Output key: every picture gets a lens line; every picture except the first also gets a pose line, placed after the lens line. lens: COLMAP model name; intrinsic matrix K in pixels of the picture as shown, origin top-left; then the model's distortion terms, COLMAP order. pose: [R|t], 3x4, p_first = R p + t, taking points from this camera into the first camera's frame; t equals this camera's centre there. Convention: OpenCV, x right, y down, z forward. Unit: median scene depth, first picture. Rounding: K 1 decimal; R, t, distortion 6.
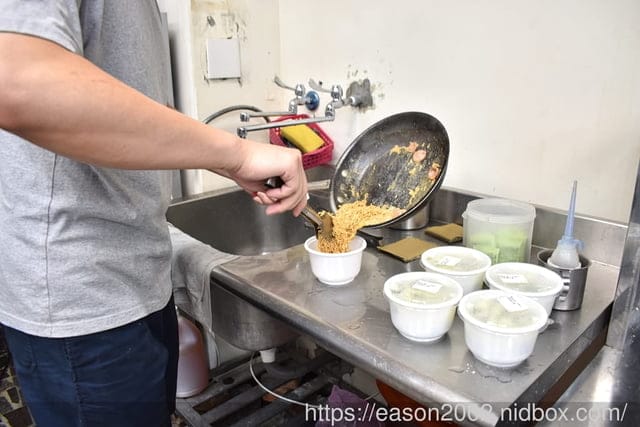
lens RADIAL K [[499.1, 0, 320.6], [0, 499.1, 213.8], [0, 0, 1]] dist [-0.086355, 0.006799]
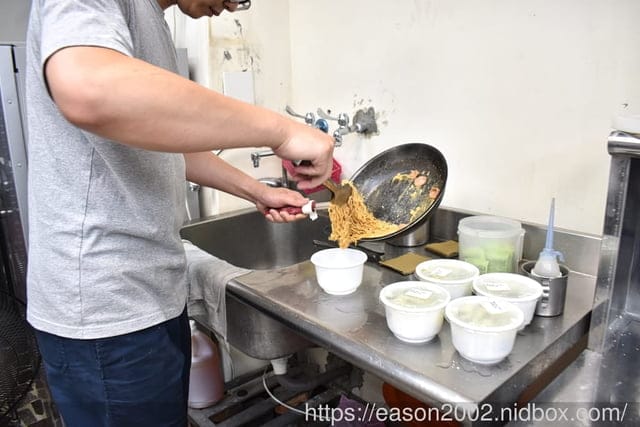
lens RADIAL K [[497.2, 0, 330.6], [0, 497.2, 213.2], [0, 0, 1]] dist [-0.082802, -0.005499]
pose [[0.999917, -0.004076, -0.012256, 0.024909], [0.003446, 0.998695, -0.050958, 0.018246], [0.012448, 0.050912, 0.998626, -0.097681]]
